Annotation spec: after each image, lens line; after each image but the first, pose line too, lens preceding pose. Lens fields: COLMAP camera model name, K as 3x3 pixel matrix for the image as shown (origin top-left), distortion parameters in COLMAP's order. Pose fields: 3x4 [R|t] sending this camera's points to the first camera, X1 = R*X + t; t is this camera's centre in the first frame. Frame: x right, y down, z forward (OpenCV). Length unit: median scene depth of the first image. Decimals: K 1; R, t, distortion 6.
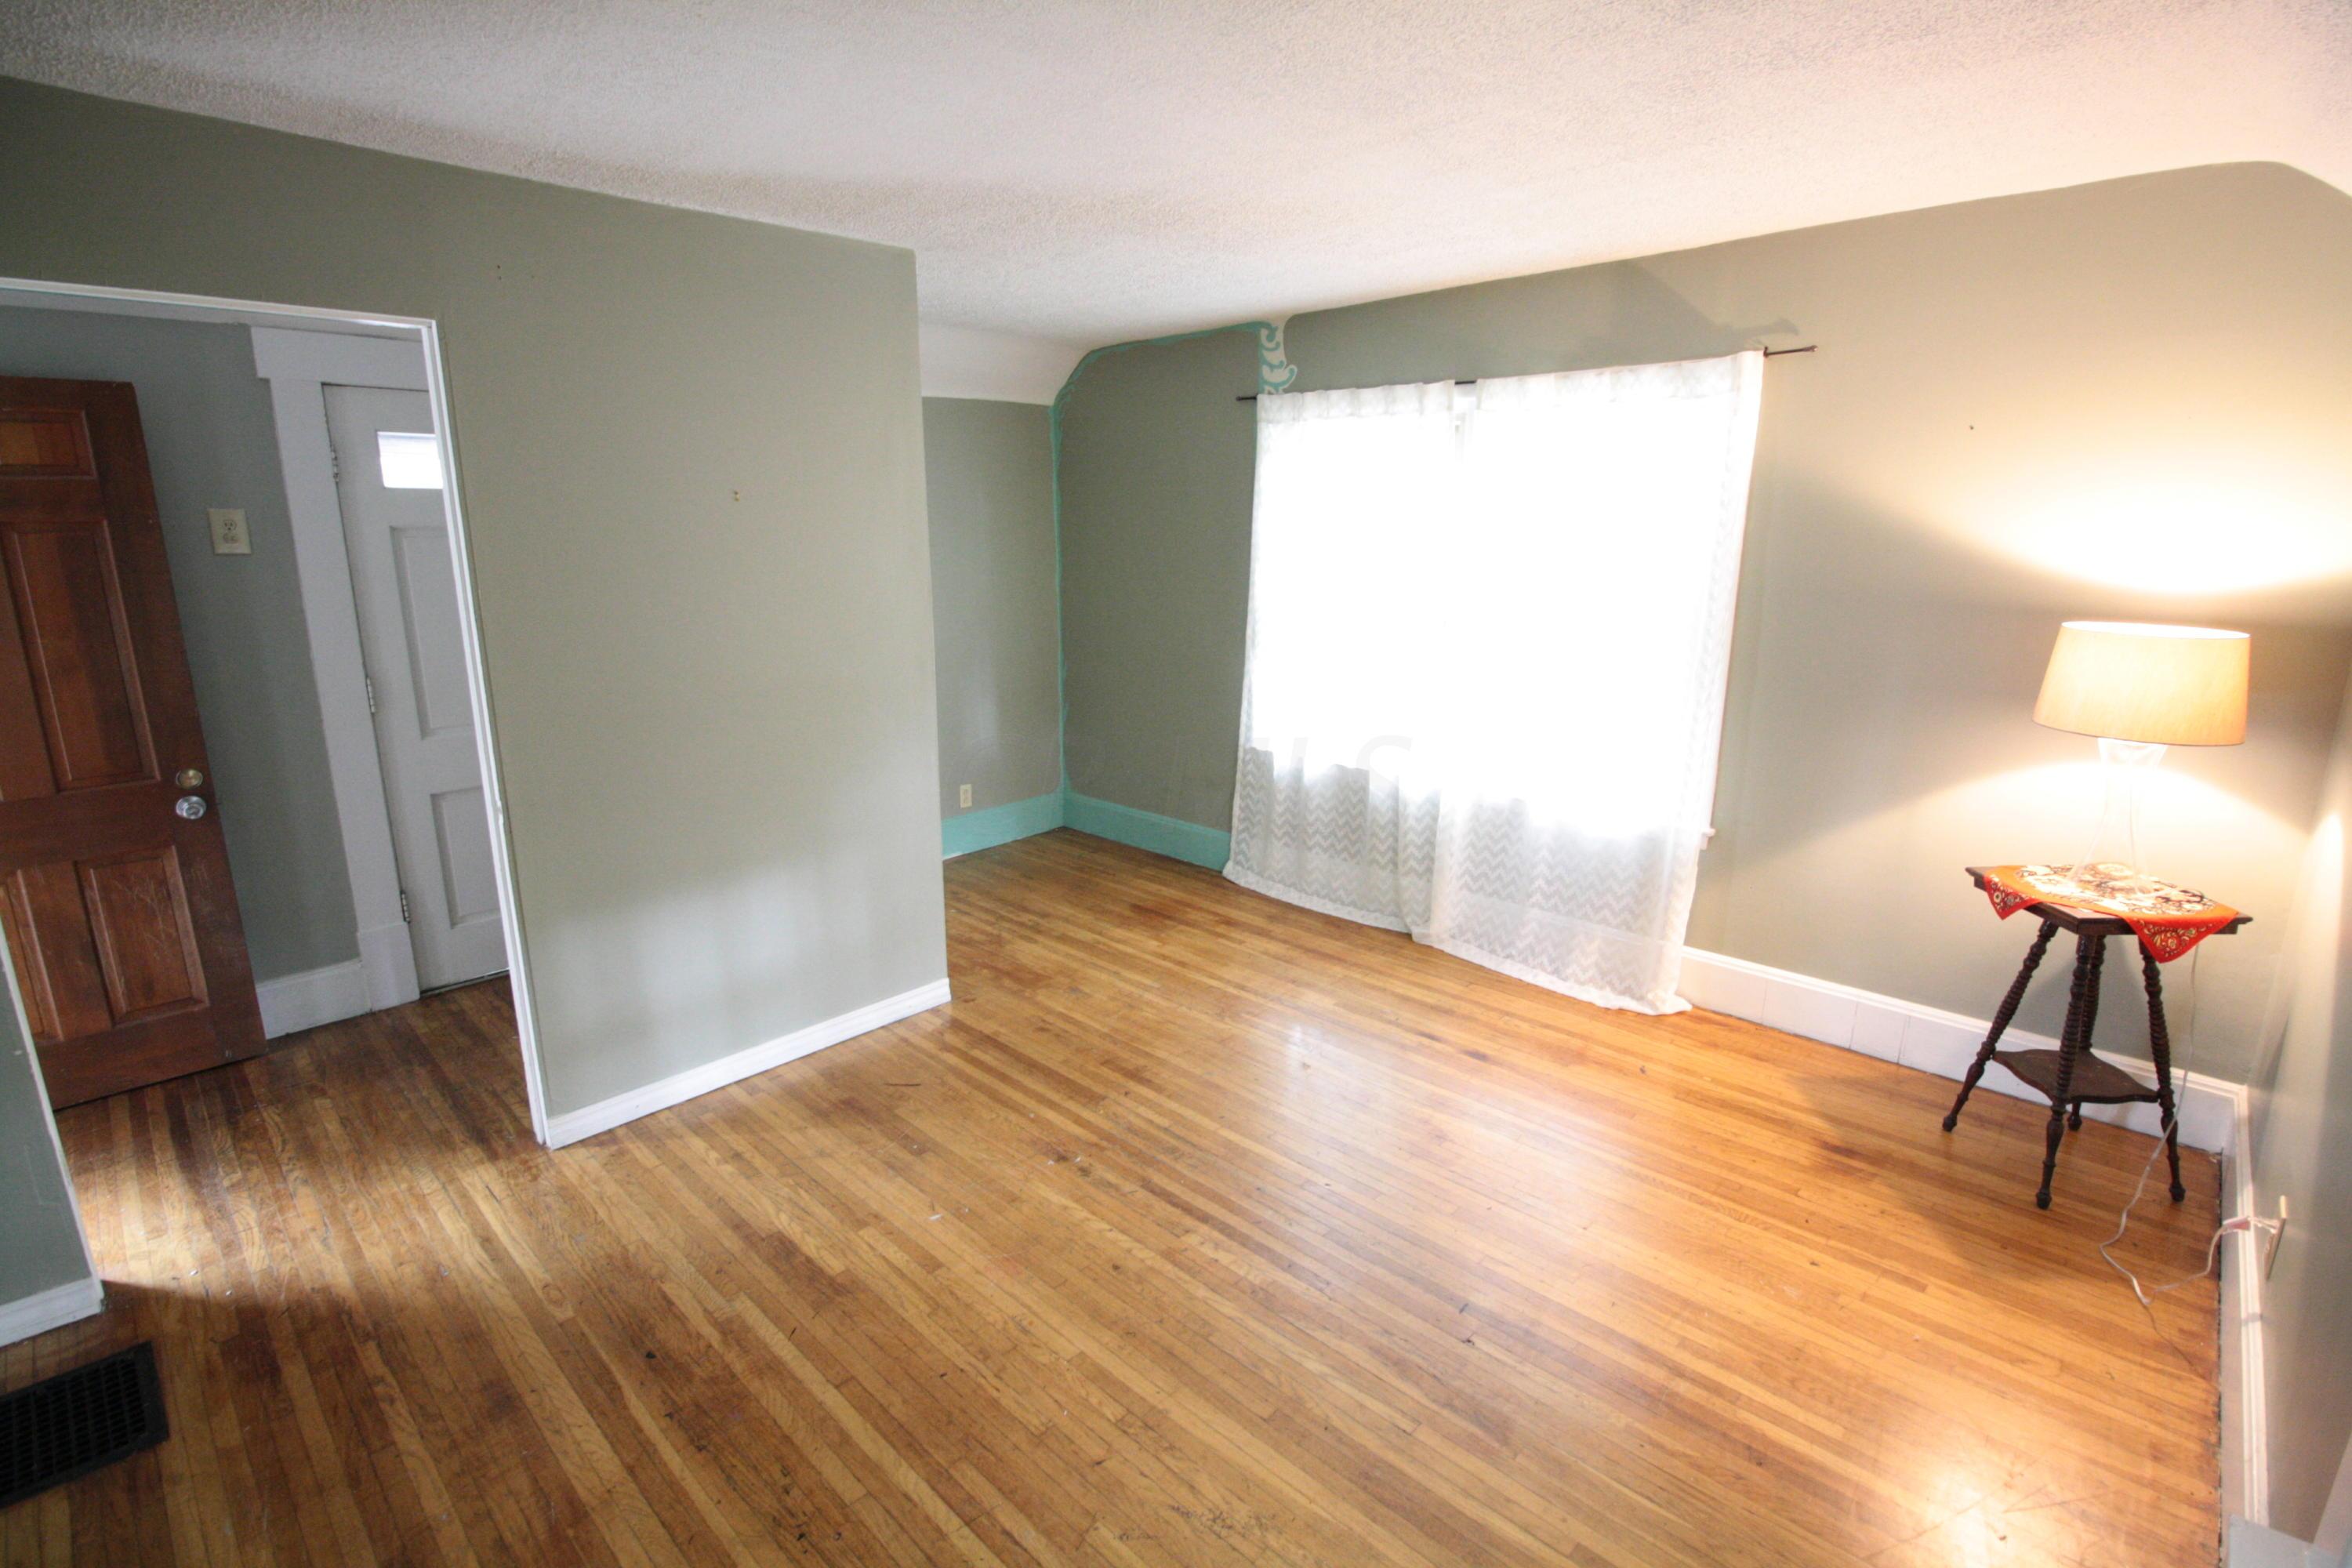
lens RADIAL K [[1093.6, 0, 1193.7], [0, 1093.6, 779.4], [0, 0, 1]] dist [-0.007744, -0.004519]
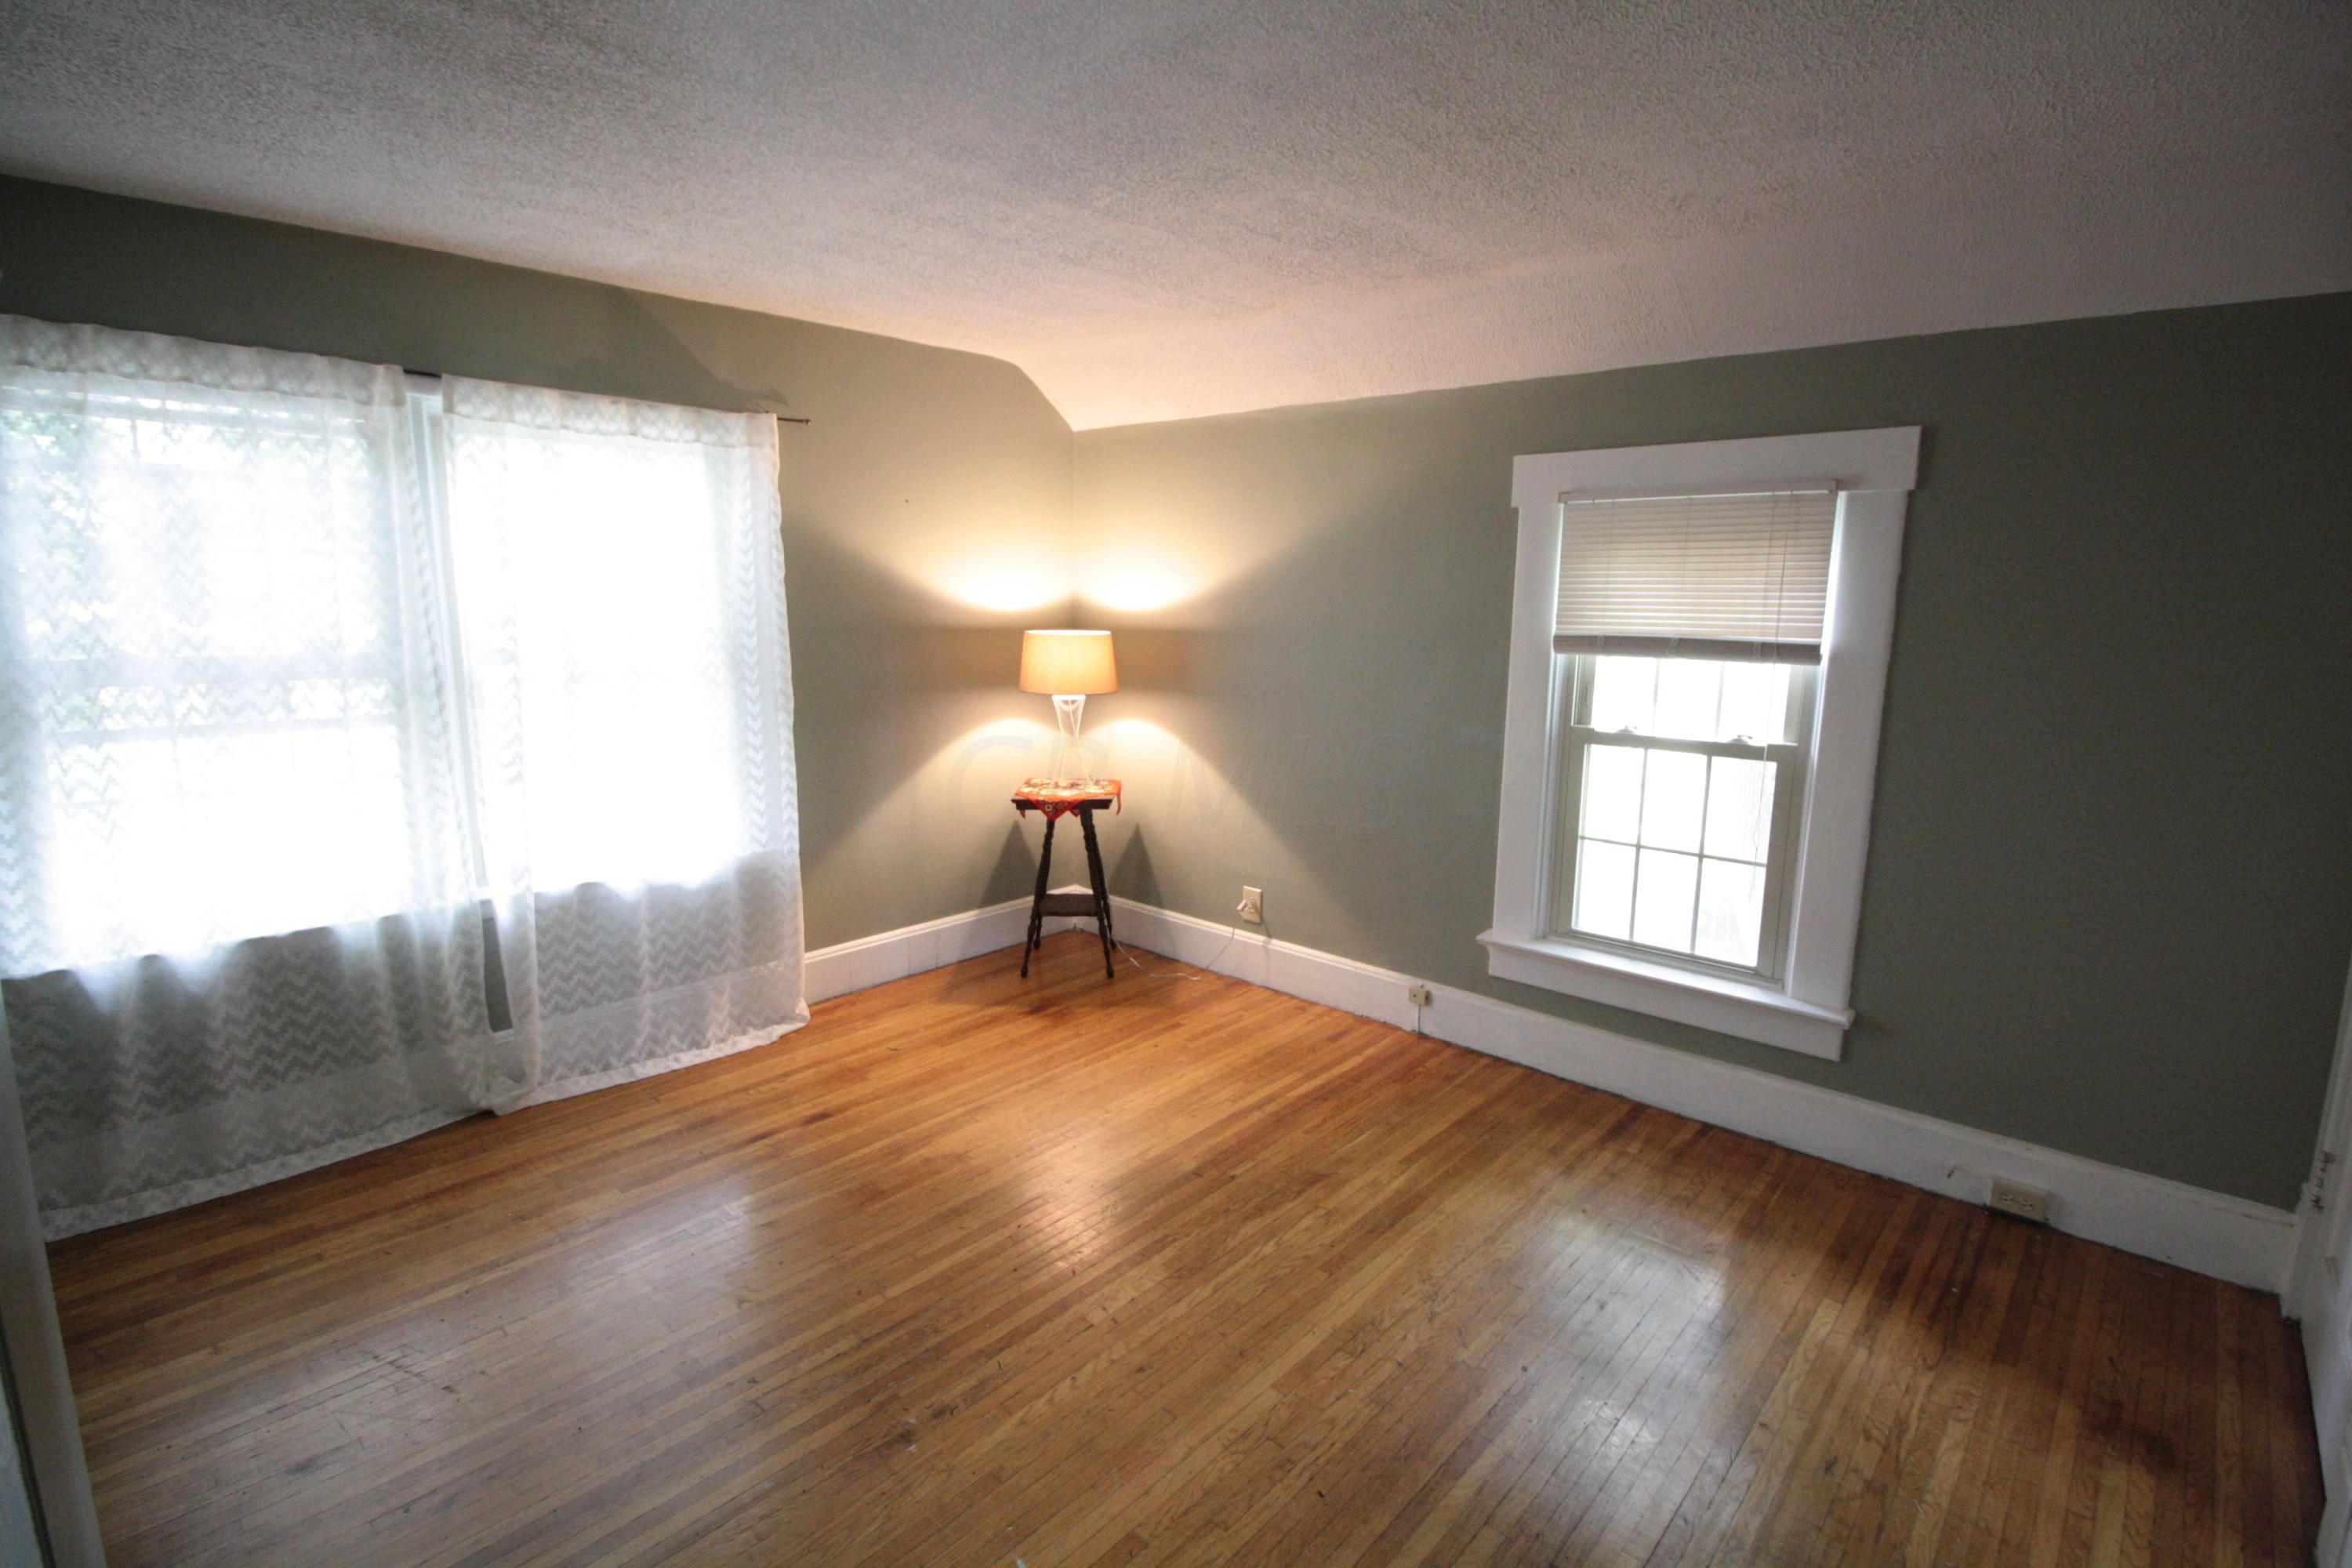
lens RADIAL K [[1093.6, 0, 1196.6], [0, 1093.6, 774.4], [0, 0, 1]] dist [-0.007744, -0.004519]
pose [[-0.025689, -0.165339, 0.985902, -0.589639], [0.218983, 0.961344, 0.166926, -0.111455], [-0.975391, 0.220184, 0.011511, 0.561217]]
